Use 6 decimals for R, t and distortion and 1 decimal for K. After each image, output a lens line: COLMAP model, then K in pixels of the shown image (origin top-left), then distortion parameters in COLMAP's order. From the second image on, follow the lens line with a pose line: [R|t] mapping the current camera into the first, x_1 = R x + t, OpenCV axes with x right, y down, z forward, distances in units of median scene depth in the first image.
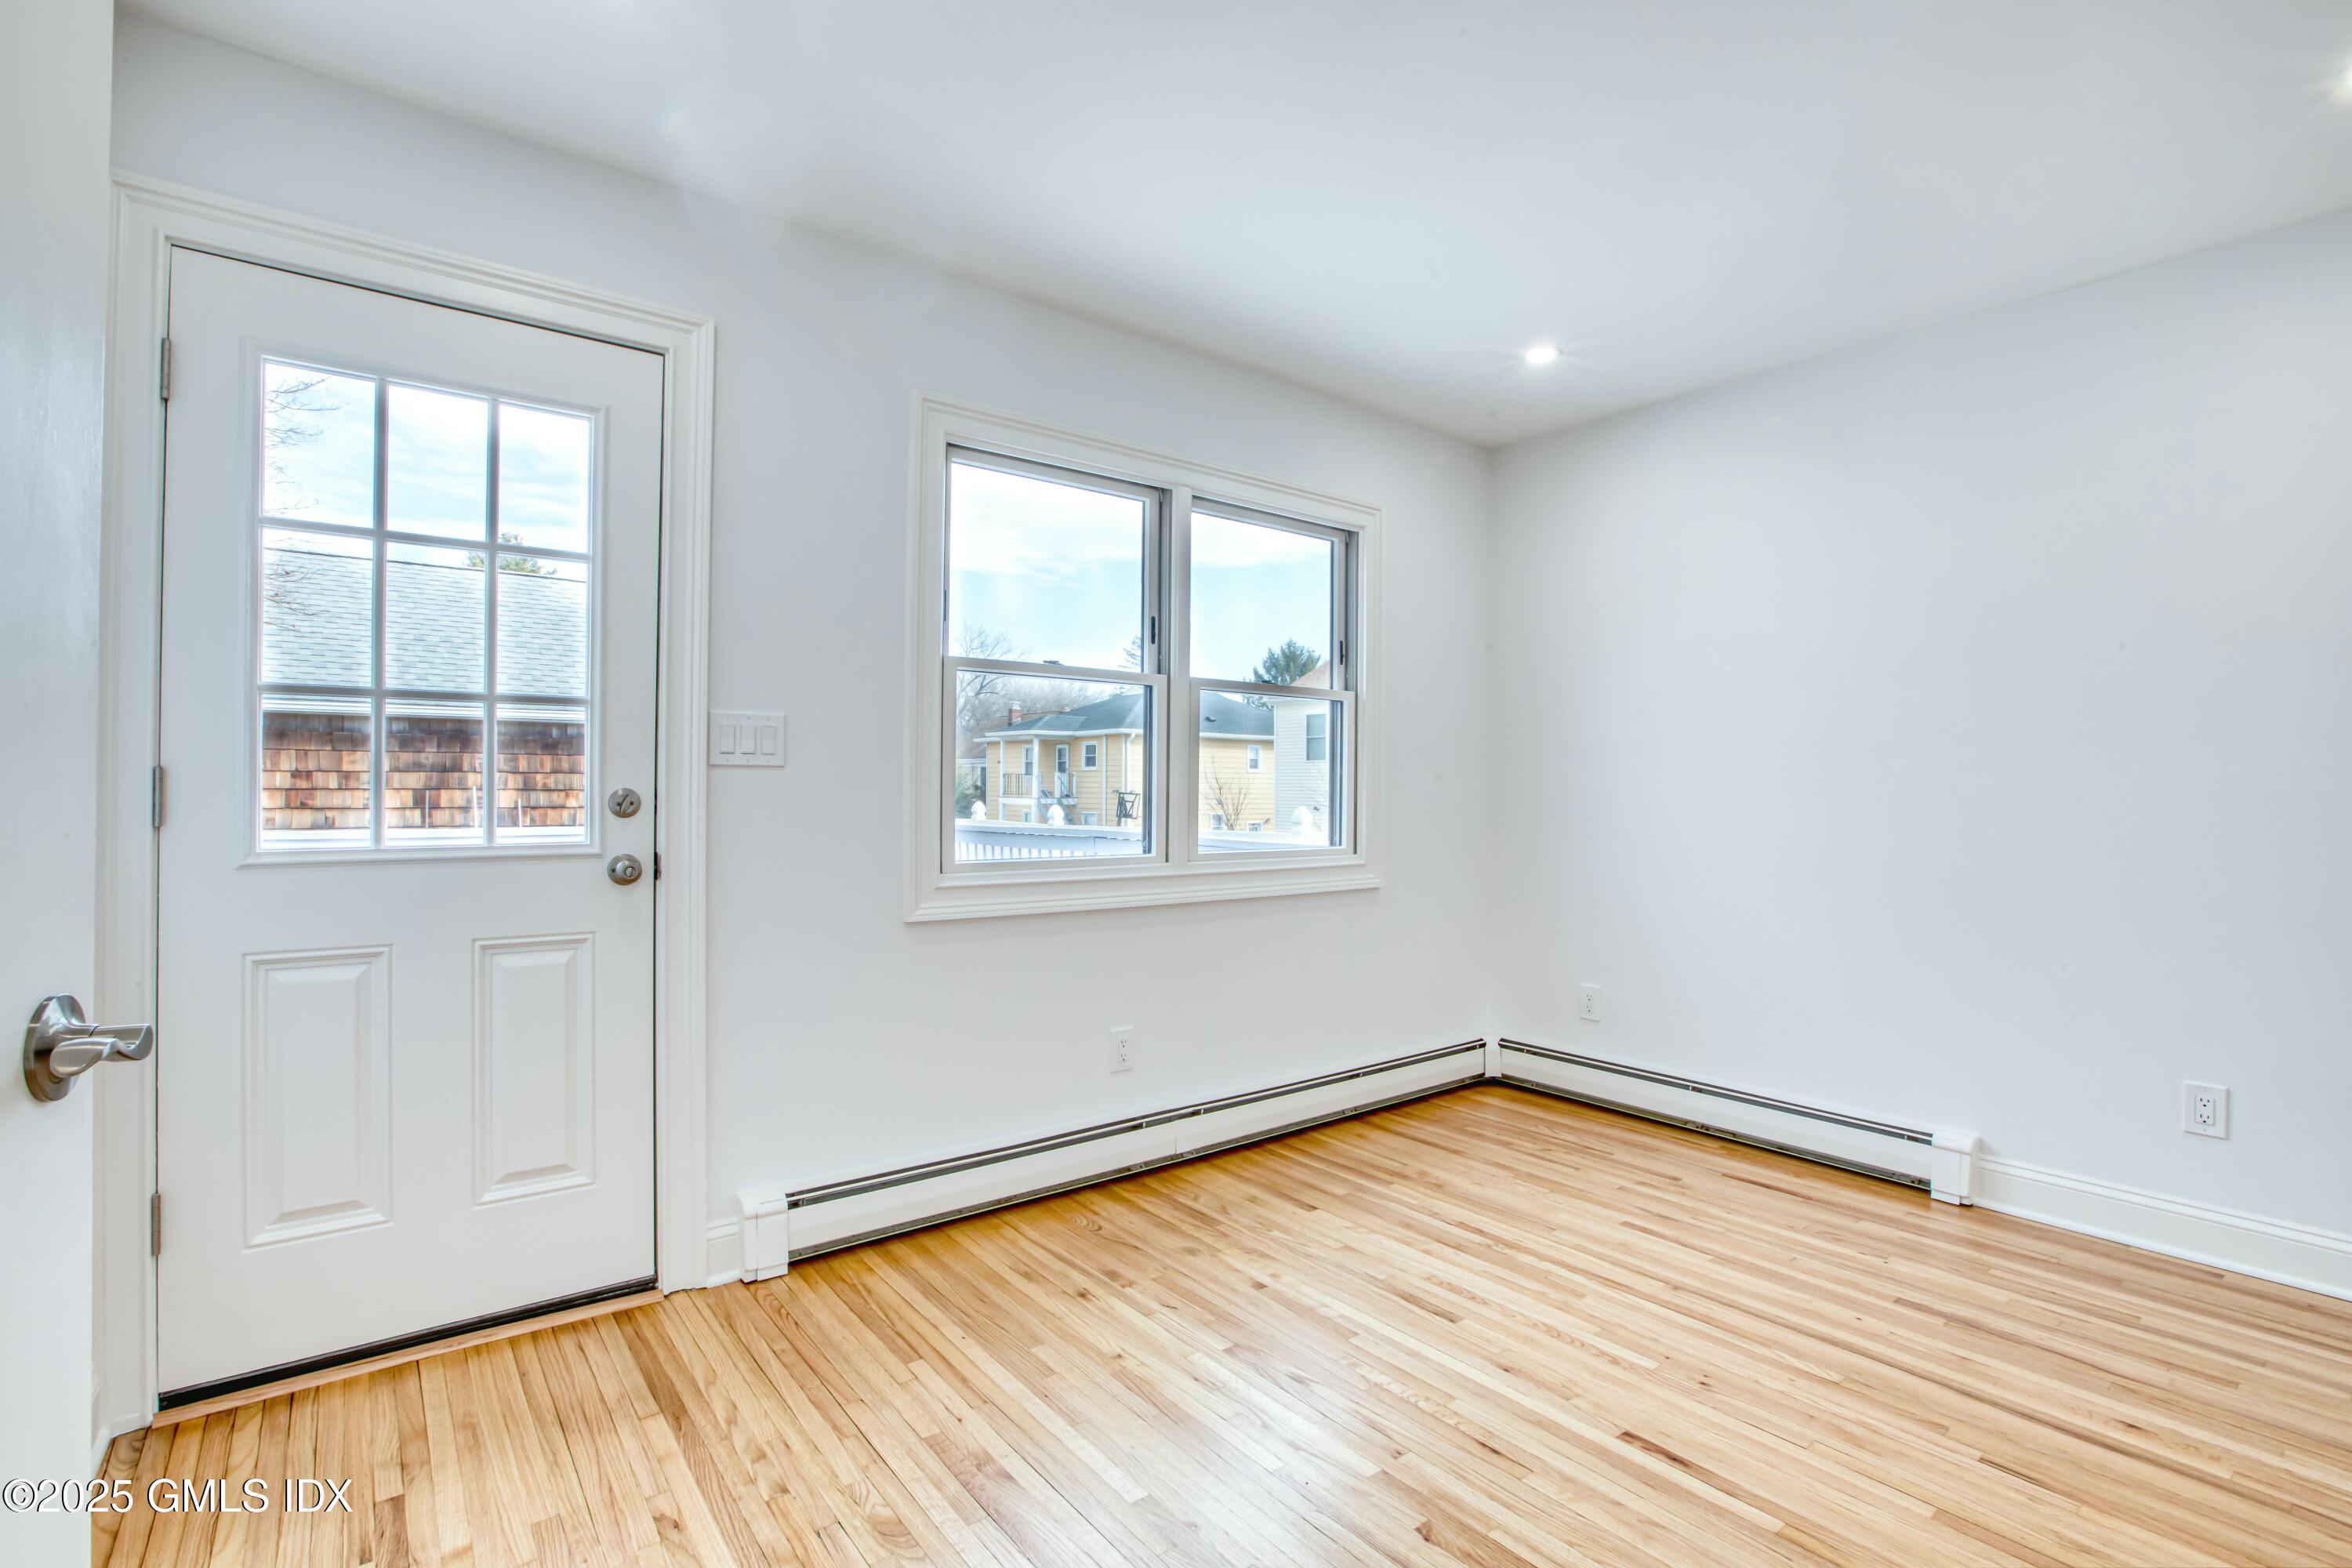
lens RADIAL K [[1064.7, 0, 1177.8], [0, 1064.7, 785.3], [0, 0, 1]] dist [-0.050131, 0.017544]
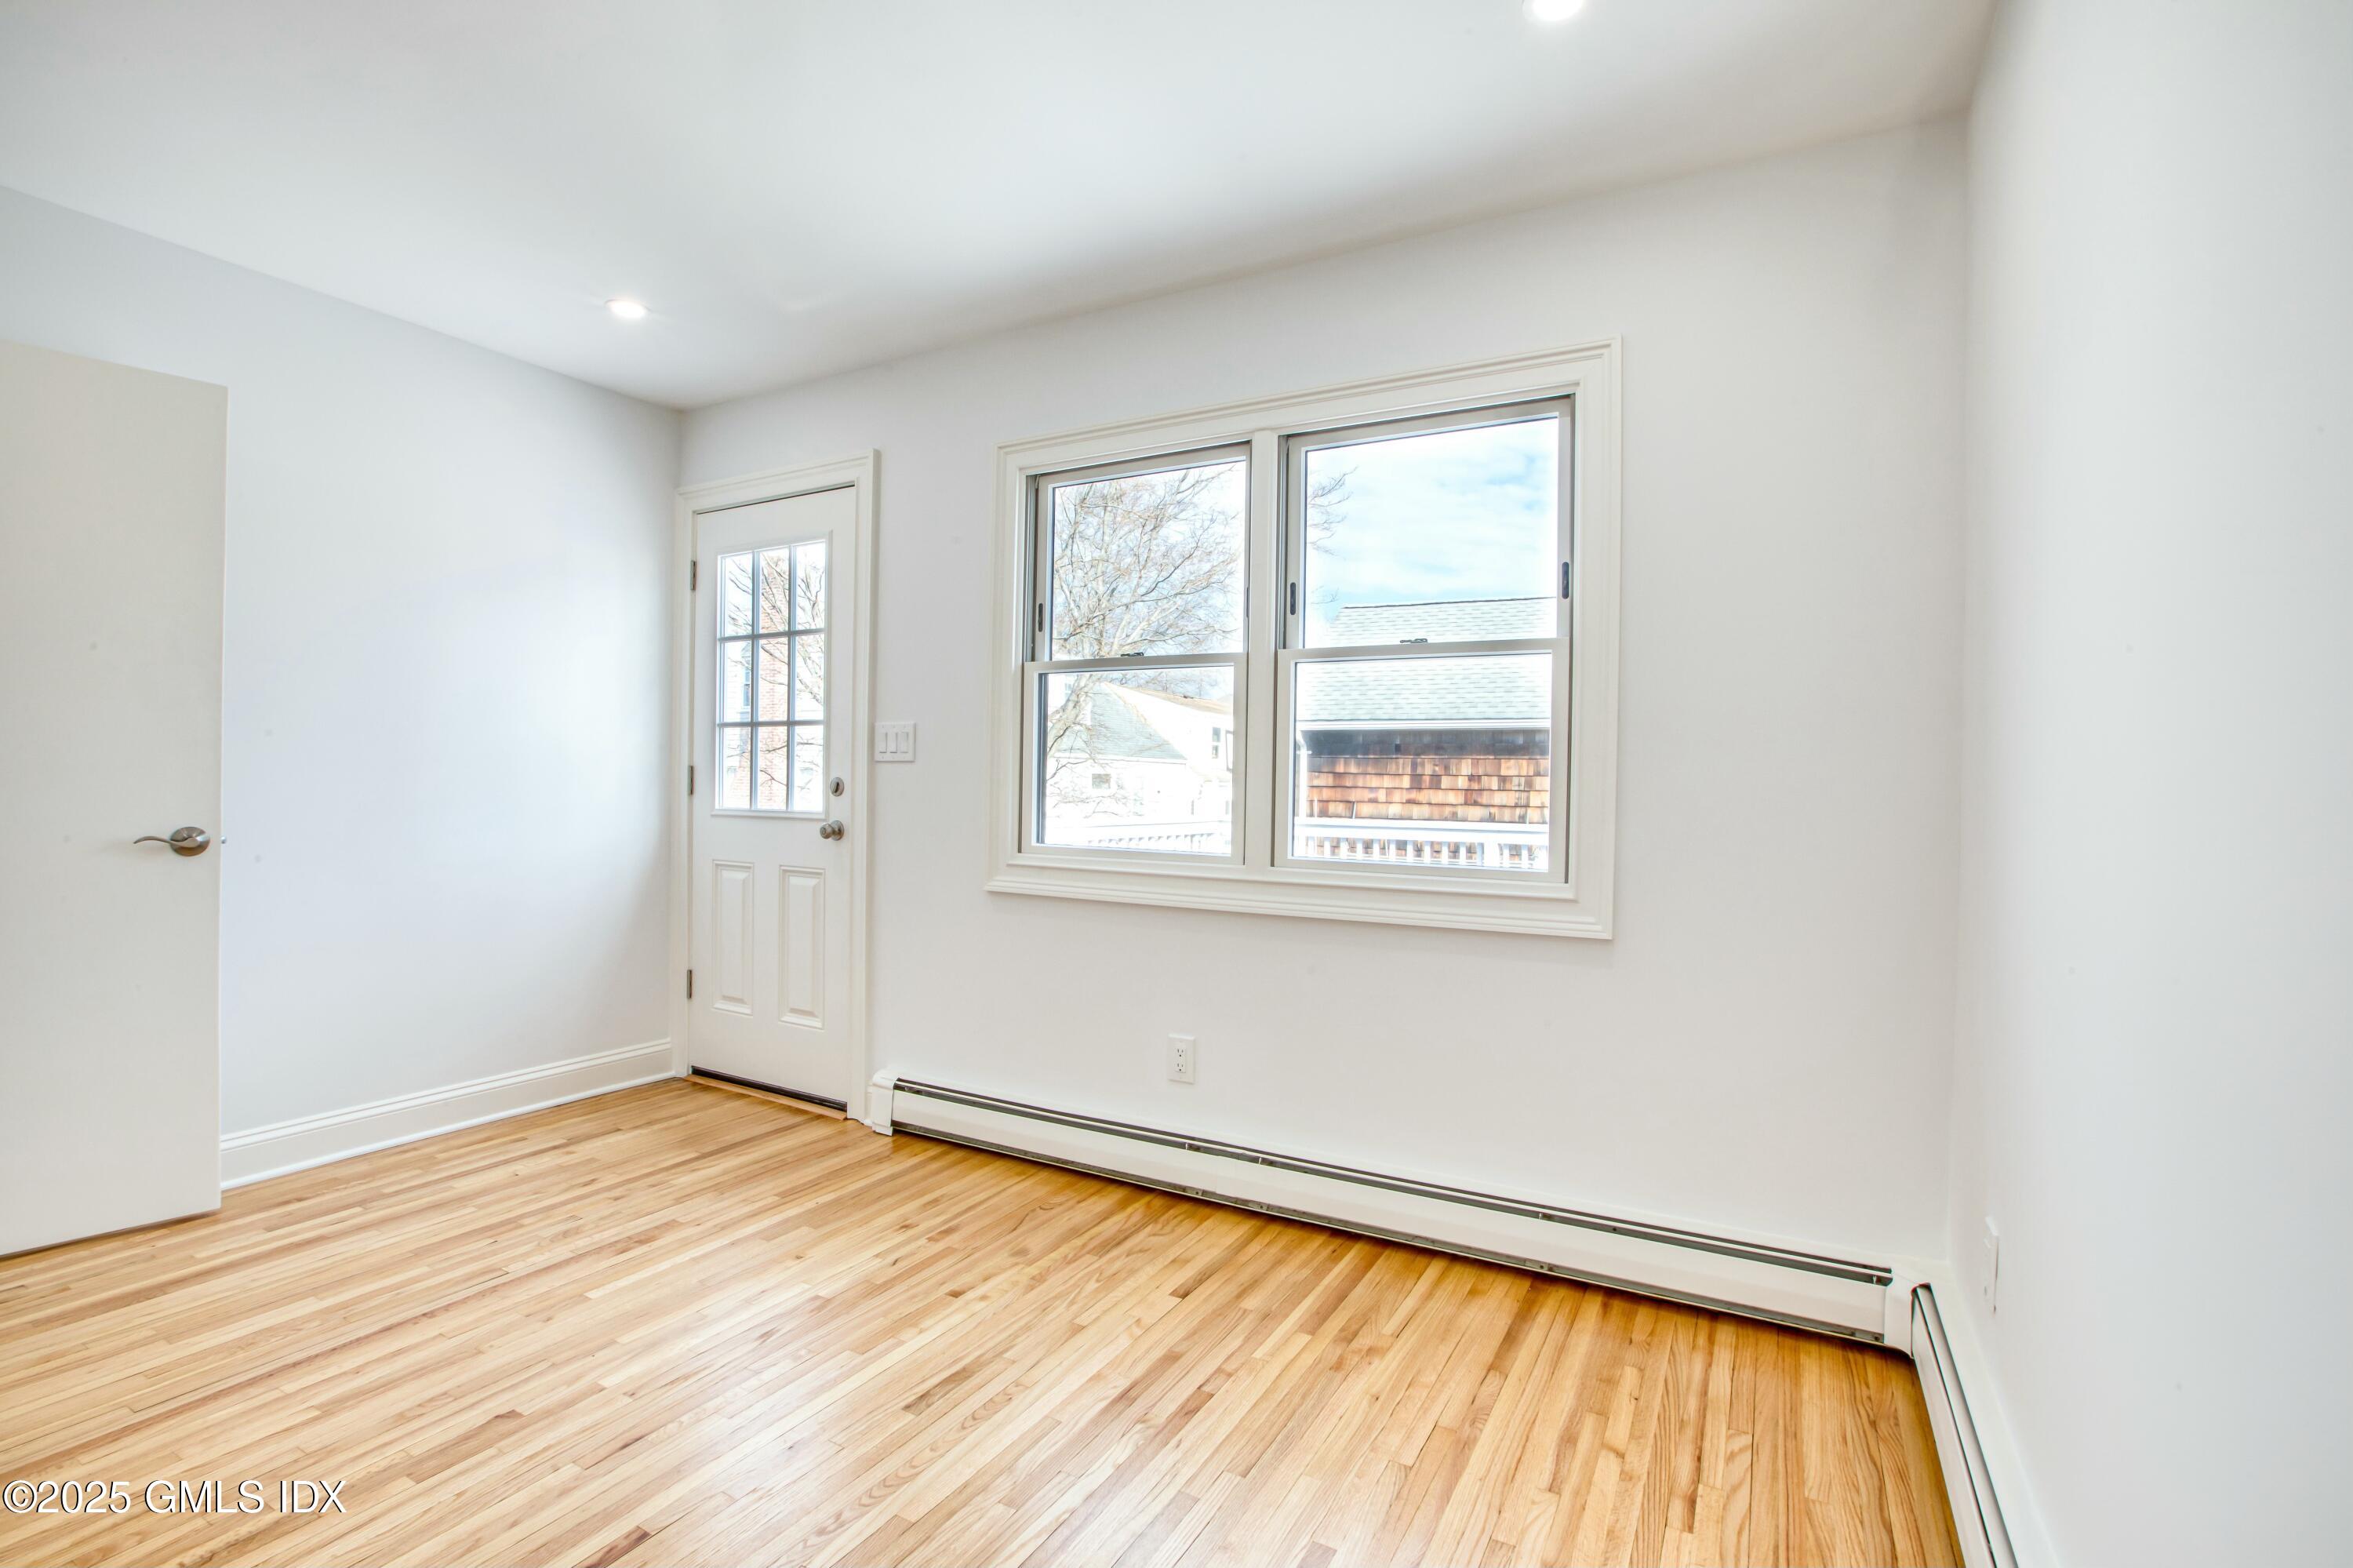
lens RADIAL K [[1065.1, 0, 1178.3], [0, 1065.1, 785.3], [0, 0, 1]] dist [-0.050131, 0.017544]
pose [[0.398429, 0.003986, -0.917191, 0.868629], [-0.009967, 0.999950, 0.000016, 0.007793], [0.917145, 0.009135, 0.398449, 0.669824]]
